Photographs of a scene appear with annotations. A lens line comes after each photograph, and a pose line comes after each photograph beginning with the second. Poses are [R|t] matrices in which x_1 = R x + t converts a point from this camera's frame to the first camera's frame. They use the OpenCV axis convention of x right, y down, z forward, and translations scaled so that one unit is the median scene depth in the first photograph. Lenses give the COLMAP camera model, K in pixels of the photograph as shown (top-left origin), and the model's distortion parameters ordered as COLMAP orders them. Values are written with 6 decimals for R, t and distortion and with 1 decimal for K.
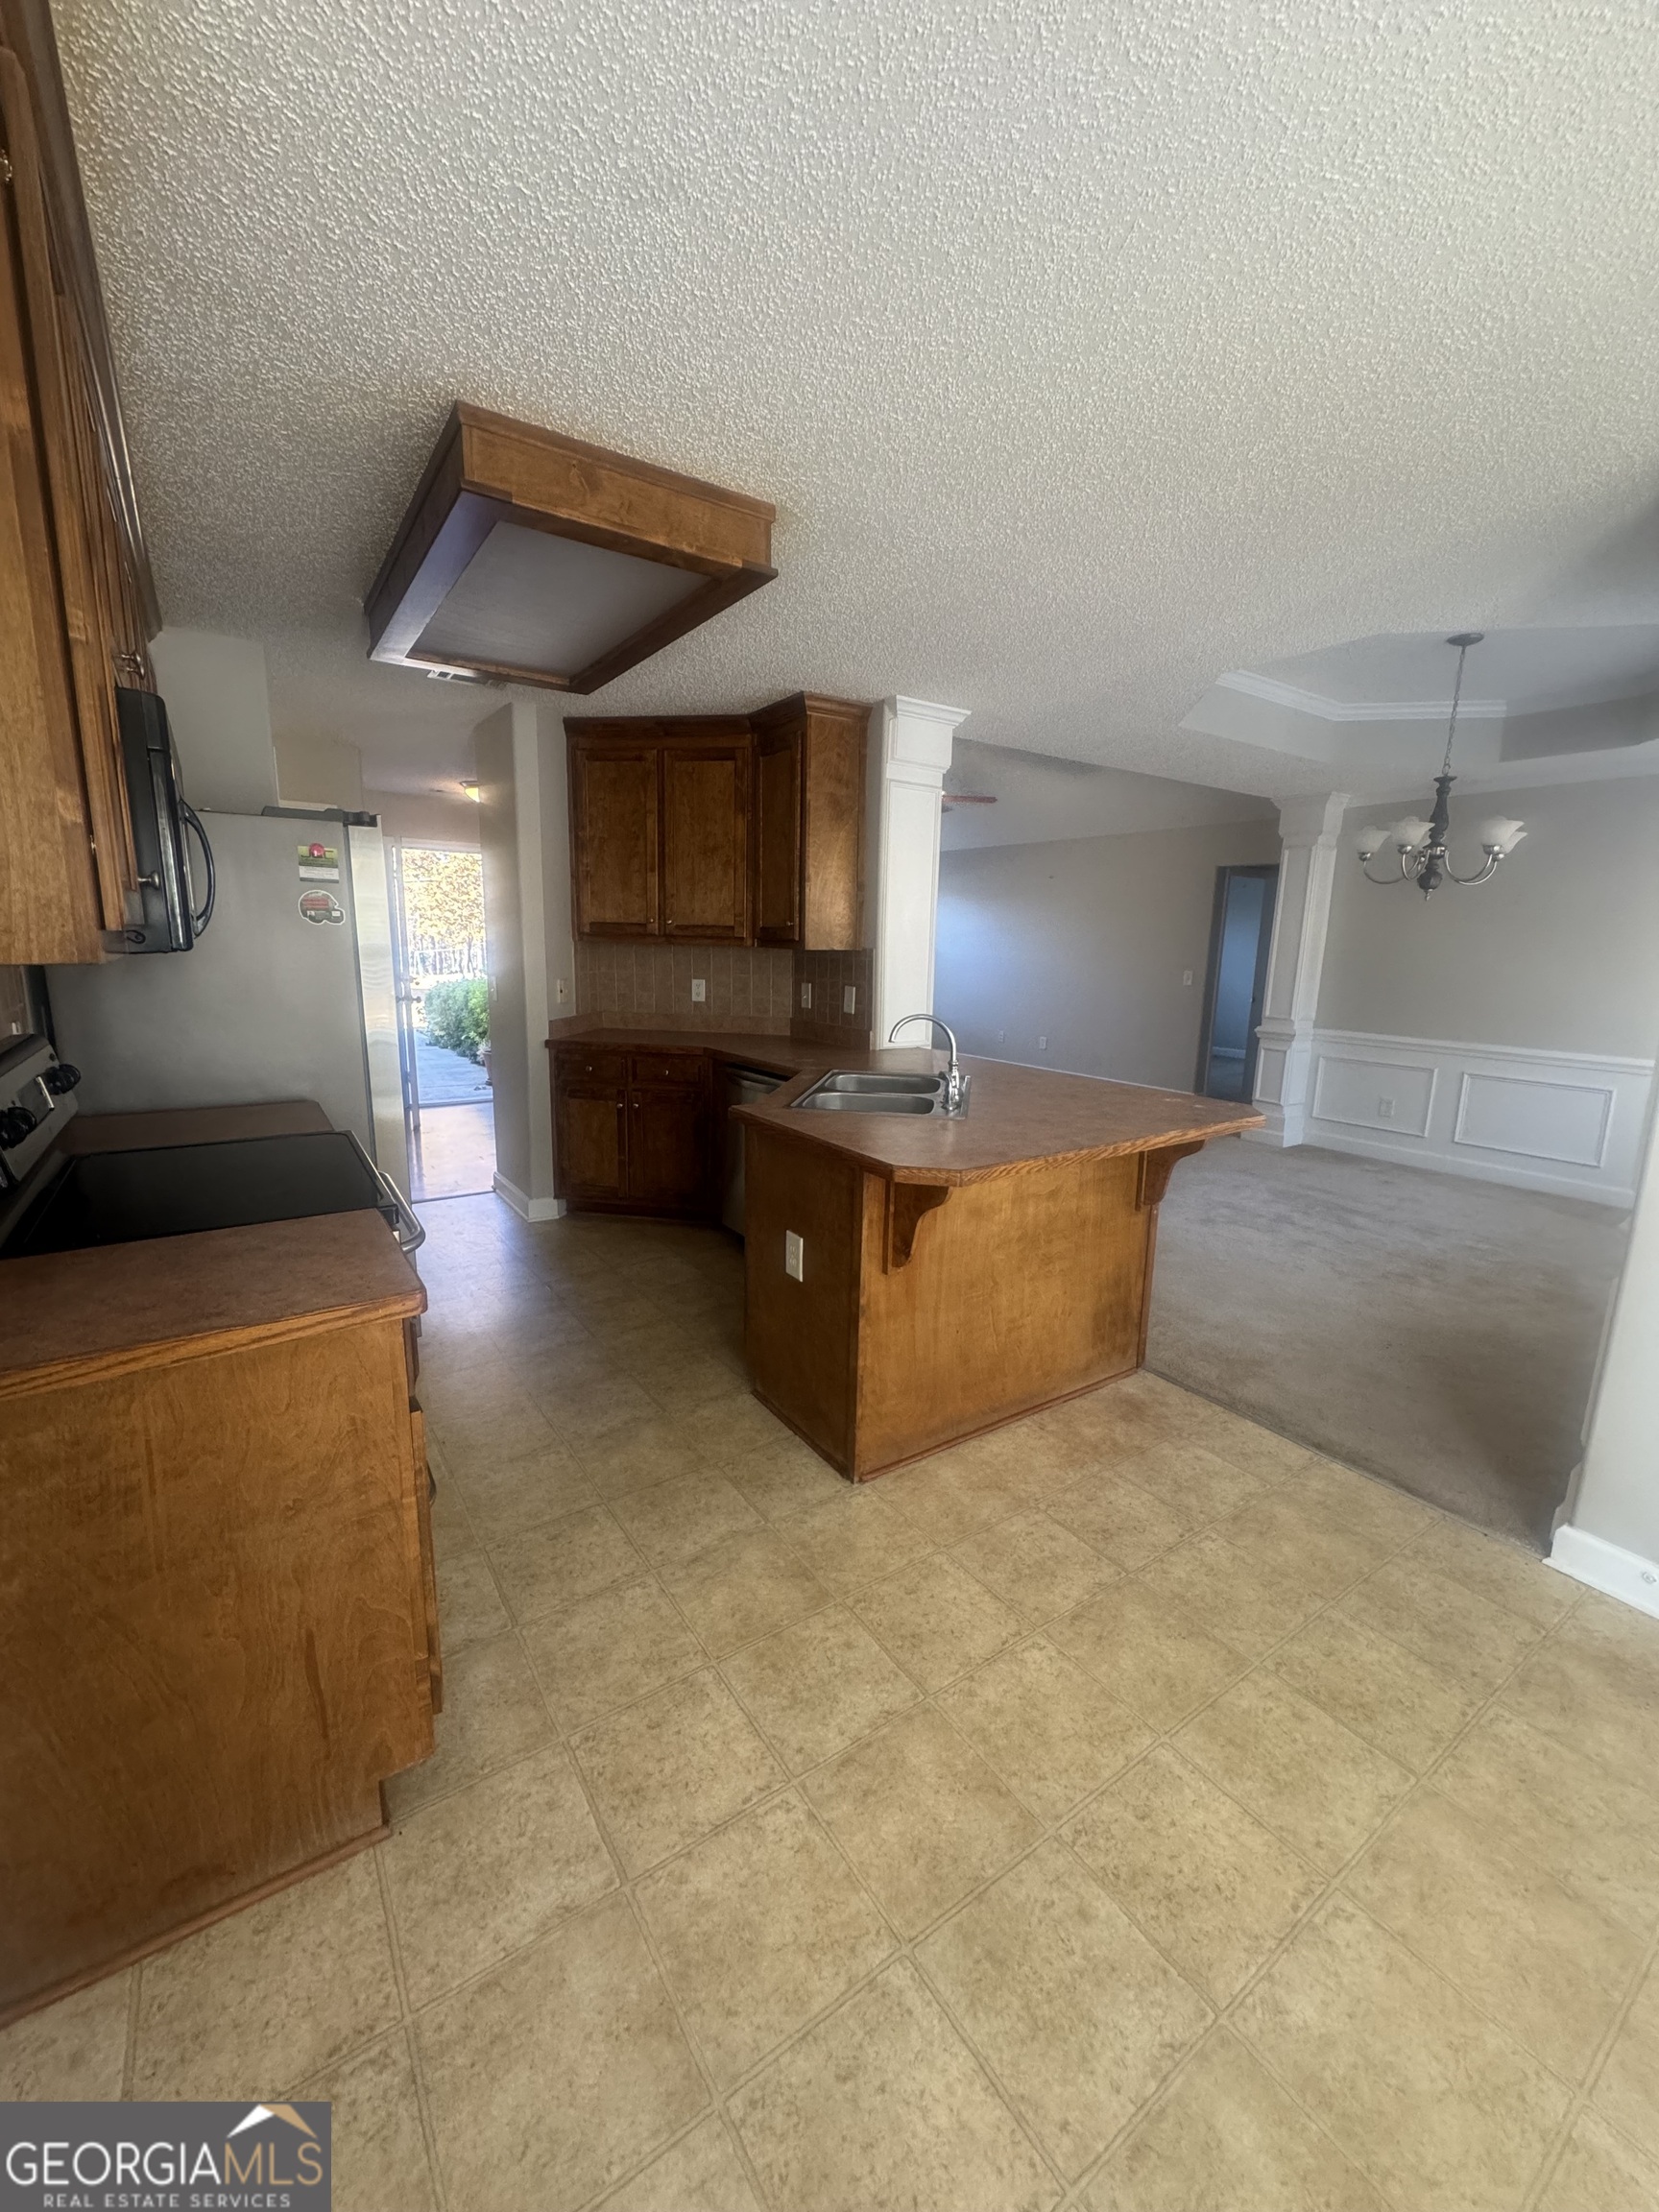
lens RADIAL K [[879.0, 0, 829.5], [0, 879.0, 1106.0], [0, 0, 1]] dist [-0.000727, -0.000196]
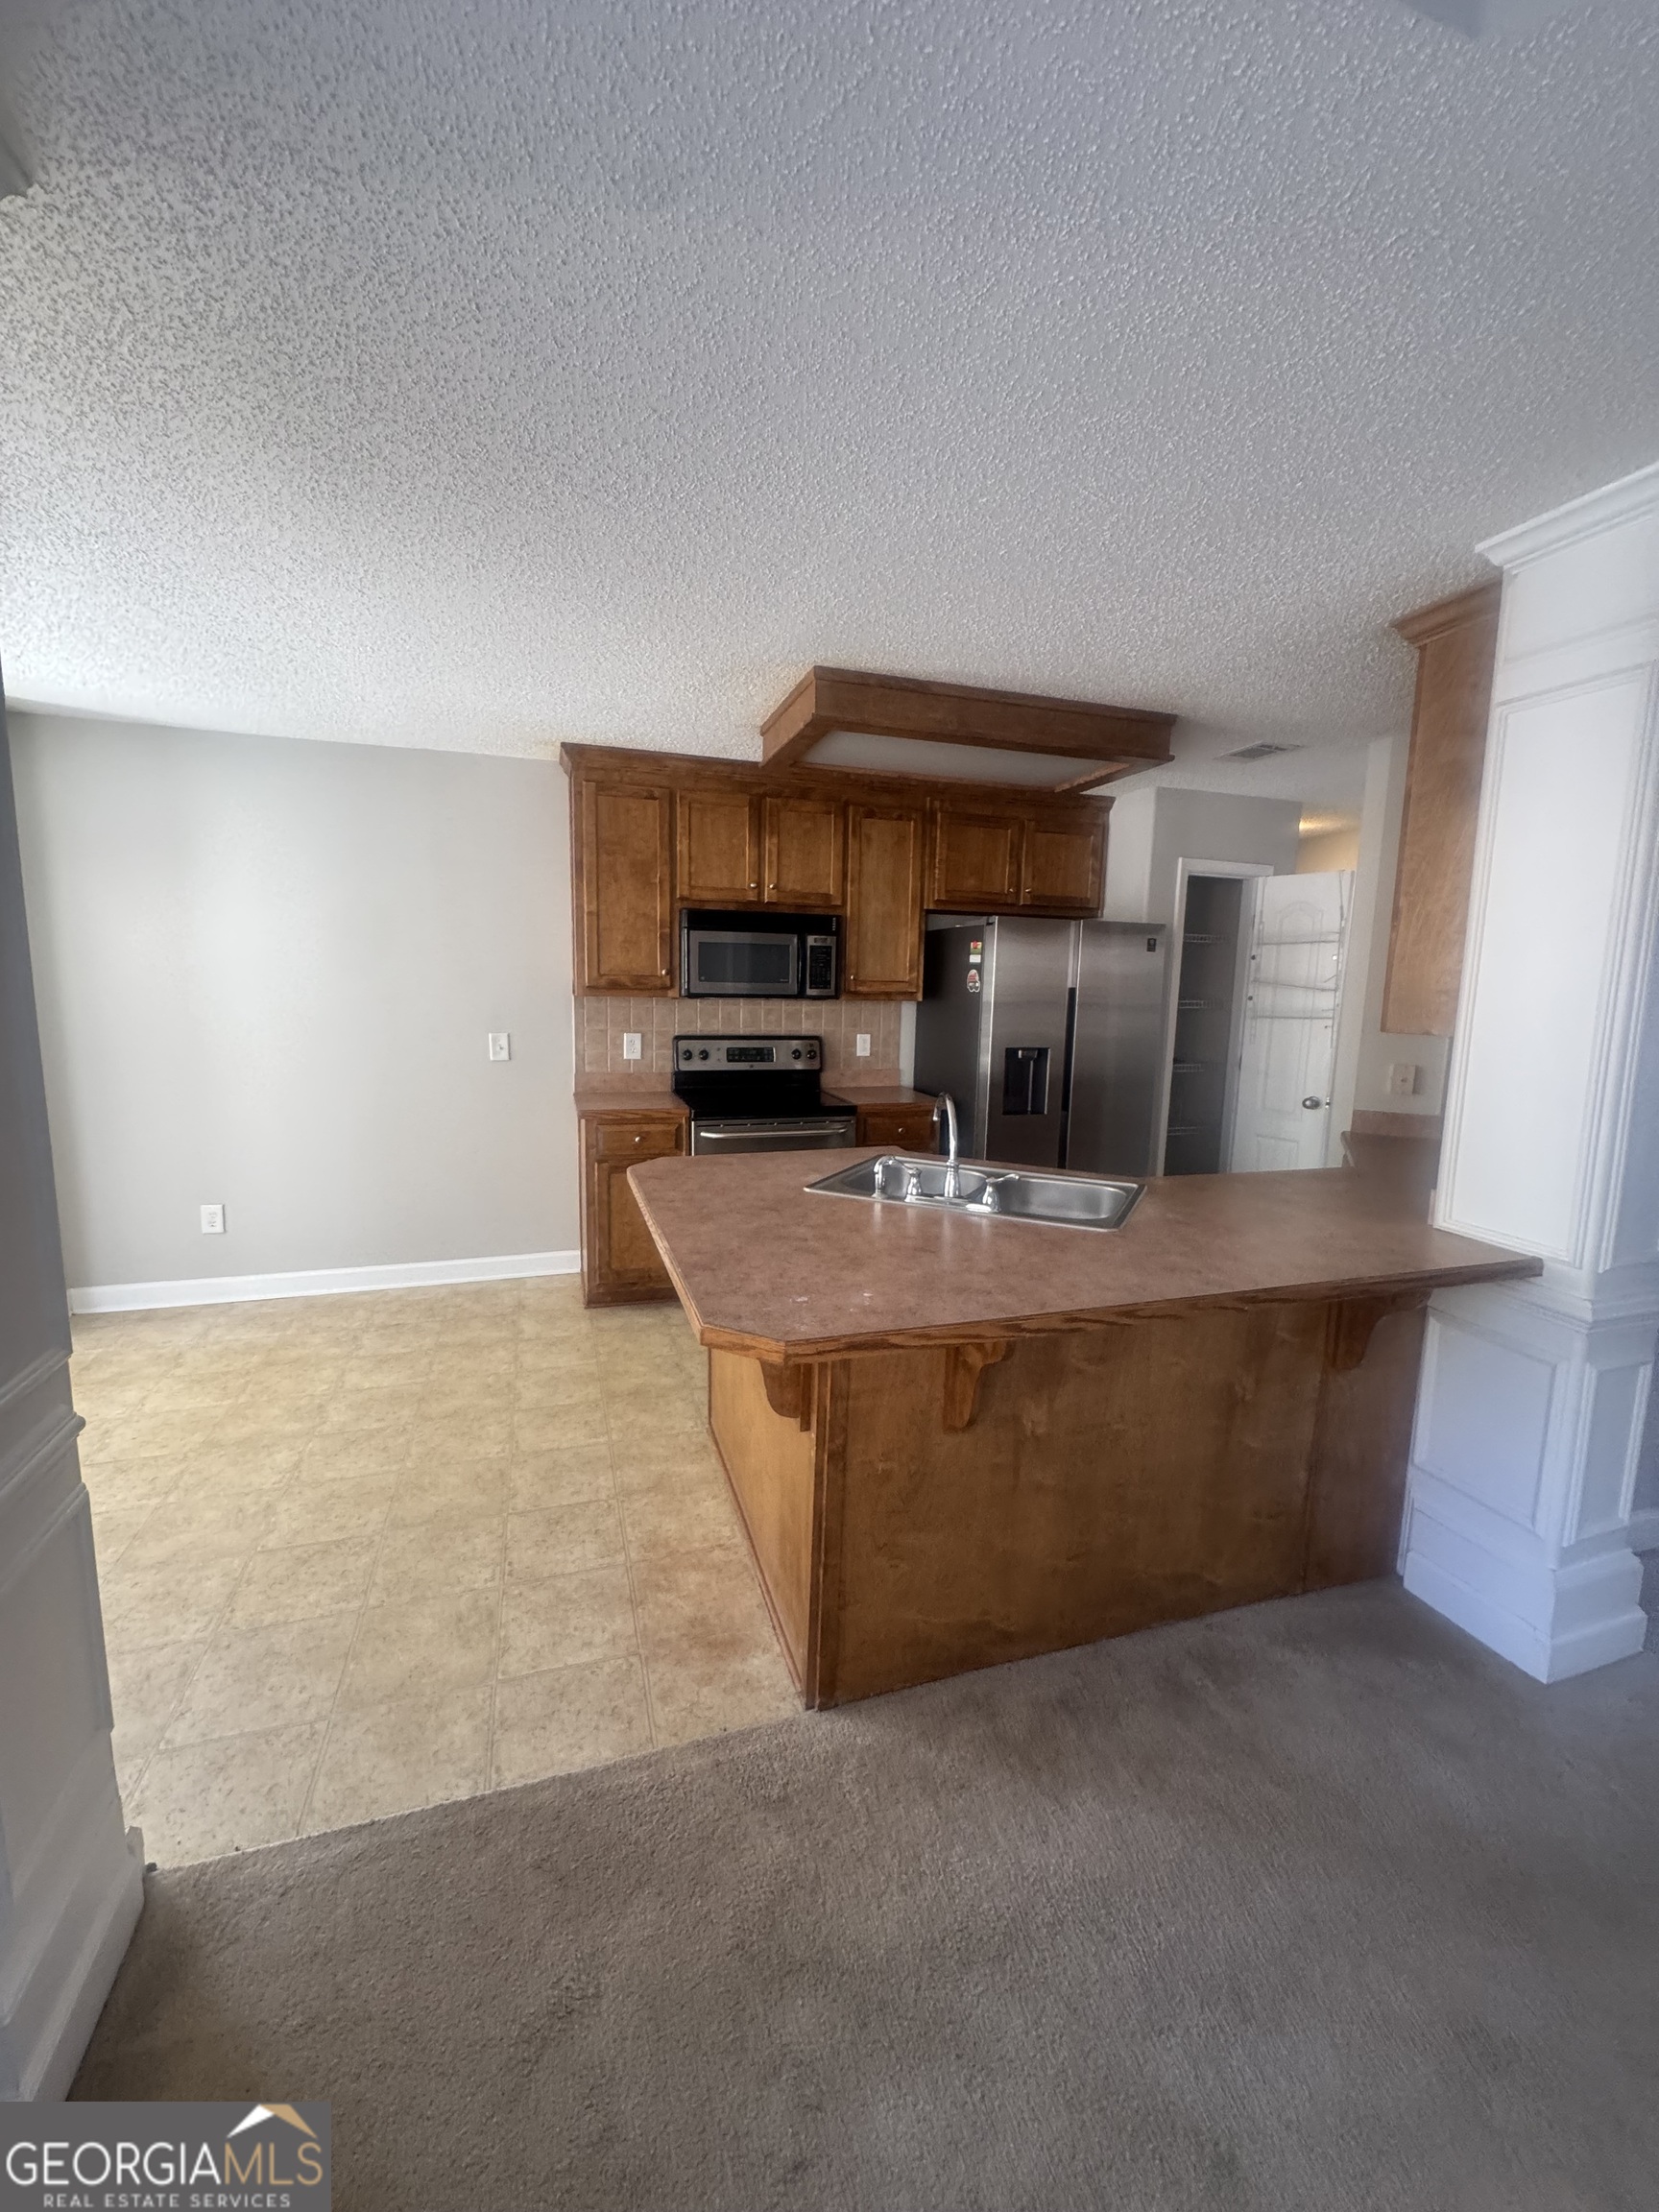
lens RADIAL K [[879.0, 0, 829.5], [0, 879.0, 1106.0], [0, 0, 1]] dist [-0.000727, -0.000196]
pose [[-0.282033, 0.113696, -0.952644, 0.668484], [-0.207314, 0.962272, 0.176221, -0.157028], [0.936738, 0.247197, -0.247822, 0.810777]]
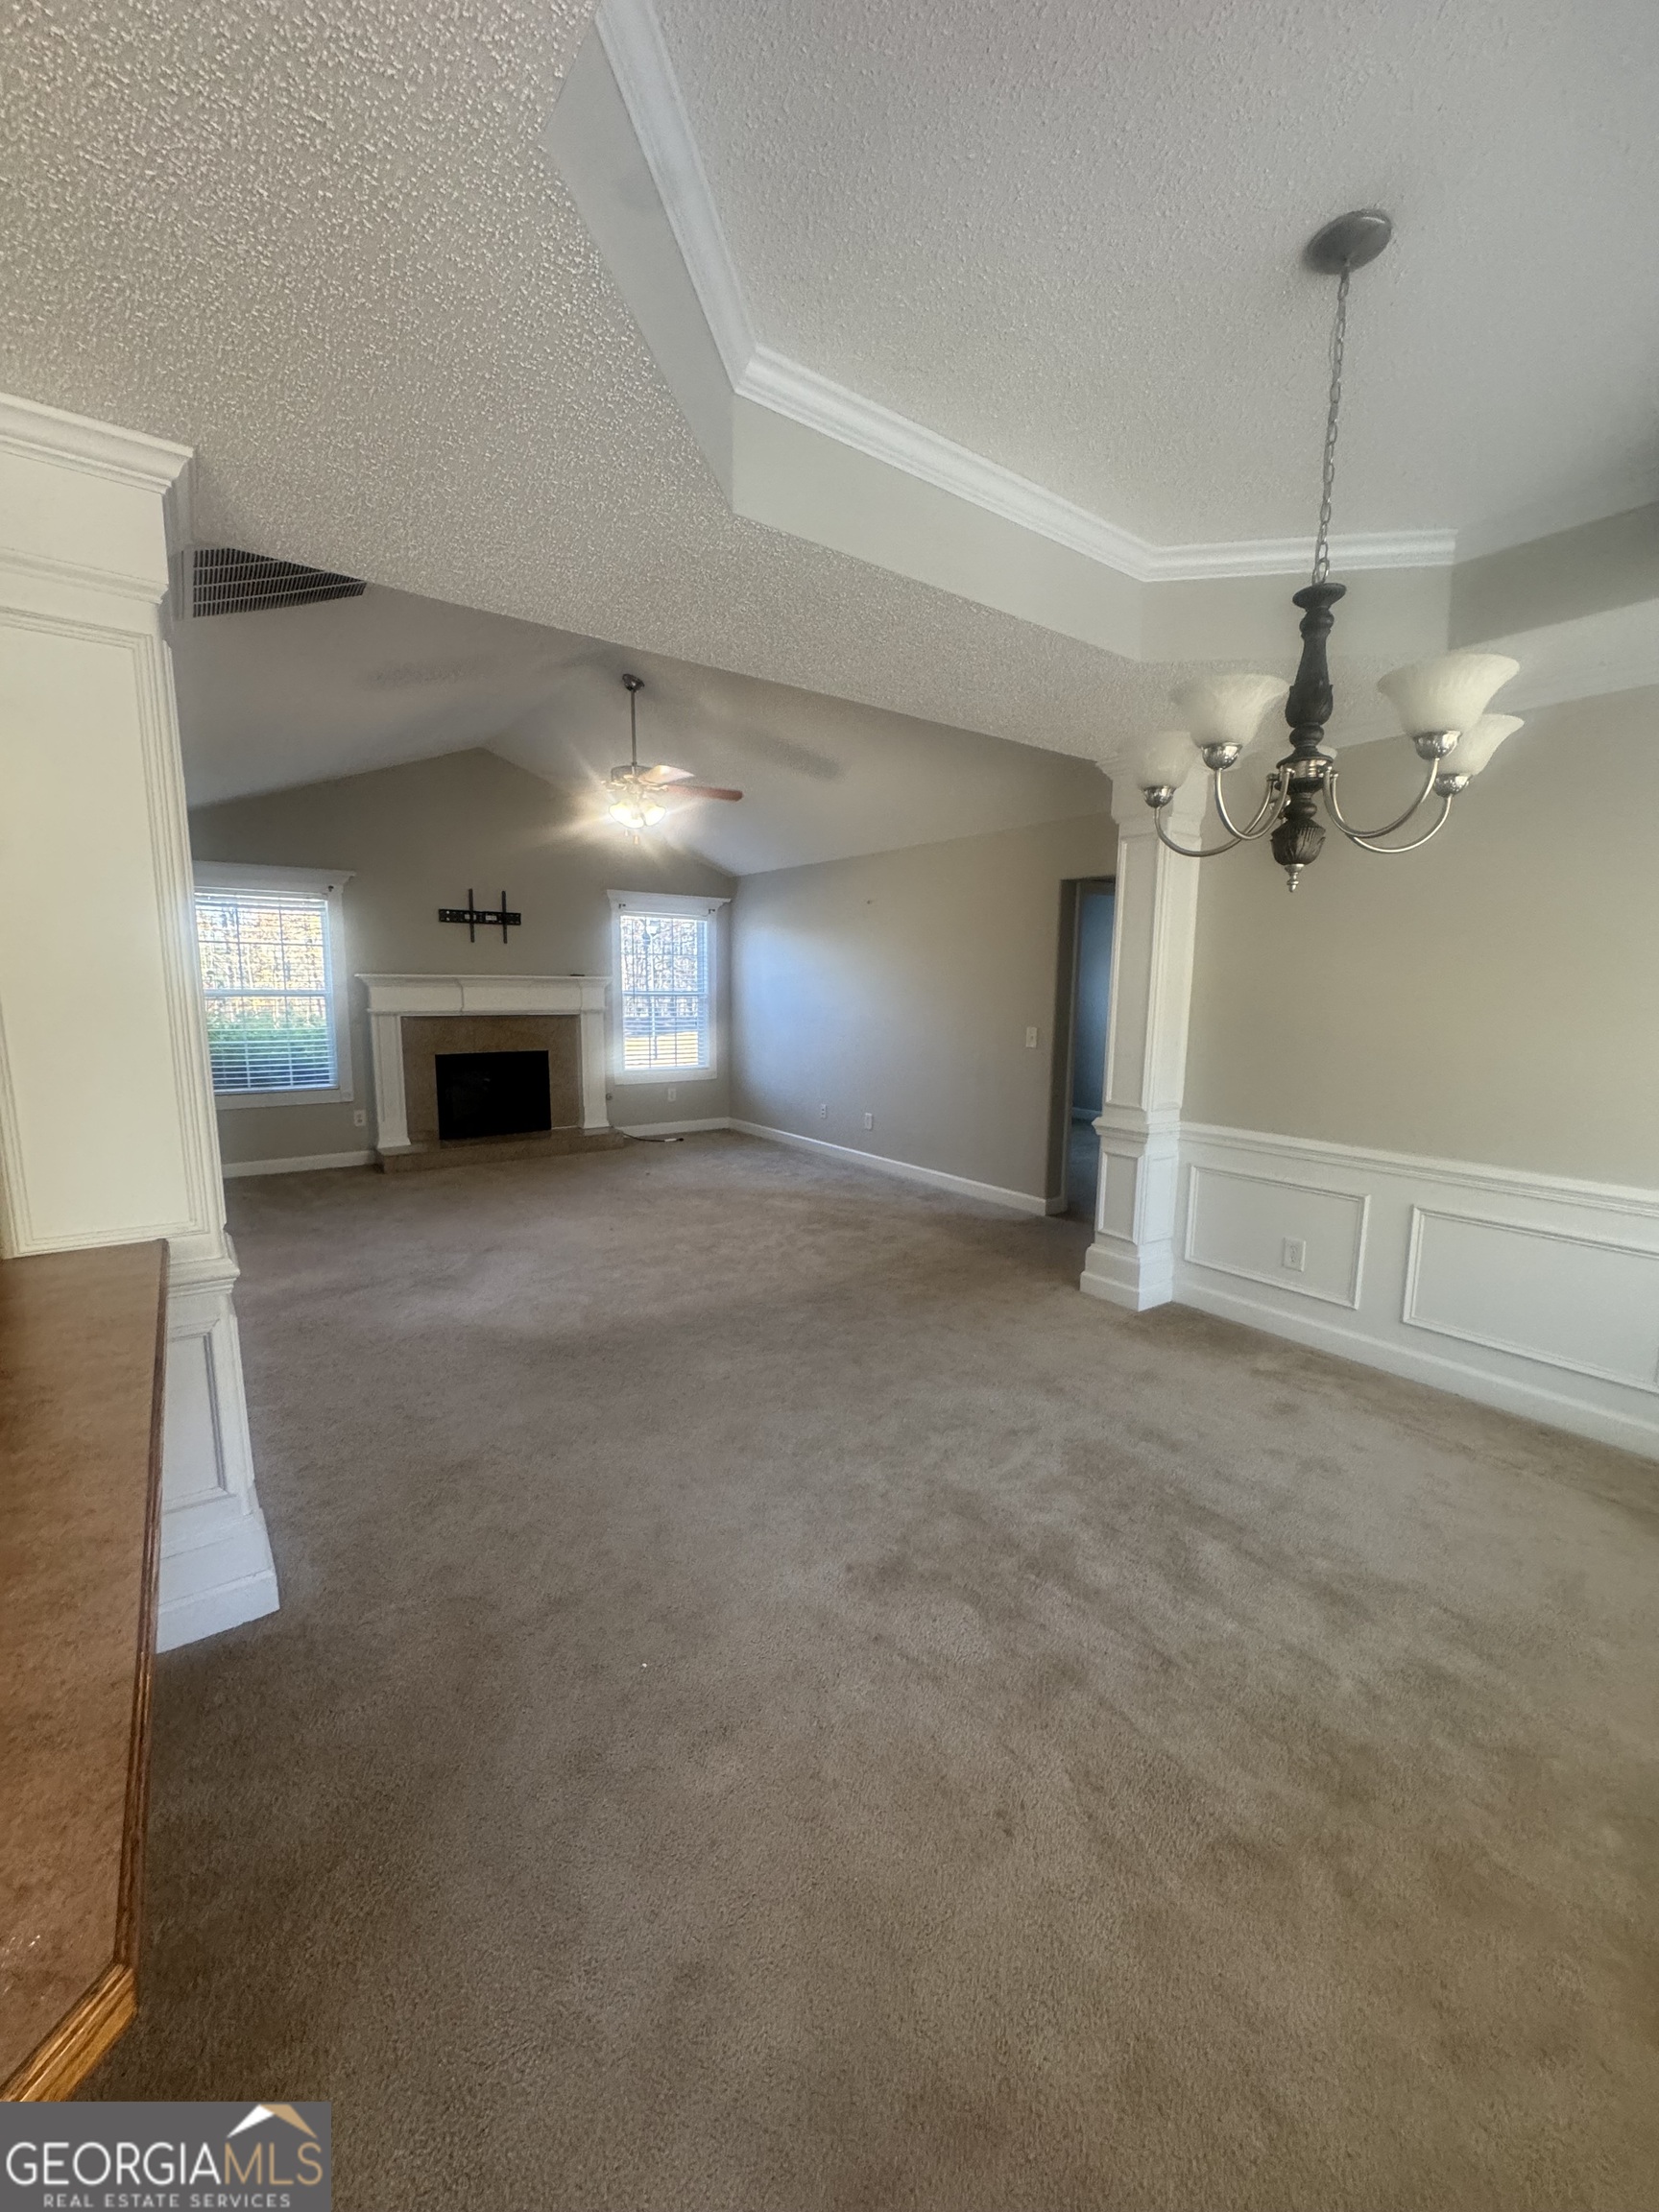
lens RADIAL K [[879.0, 0, 829.5], [0, 879.0, 1106.0], [0, 0, 1]] dist [-0.000727, -0.000196]
pose [[0.999551, -0.011927, 0.027482, 0.446499], [0.013265, 0.998710, -0.049009, -0.114394], [-0.026862, 0.049352, 0.998420, 0.593536]]
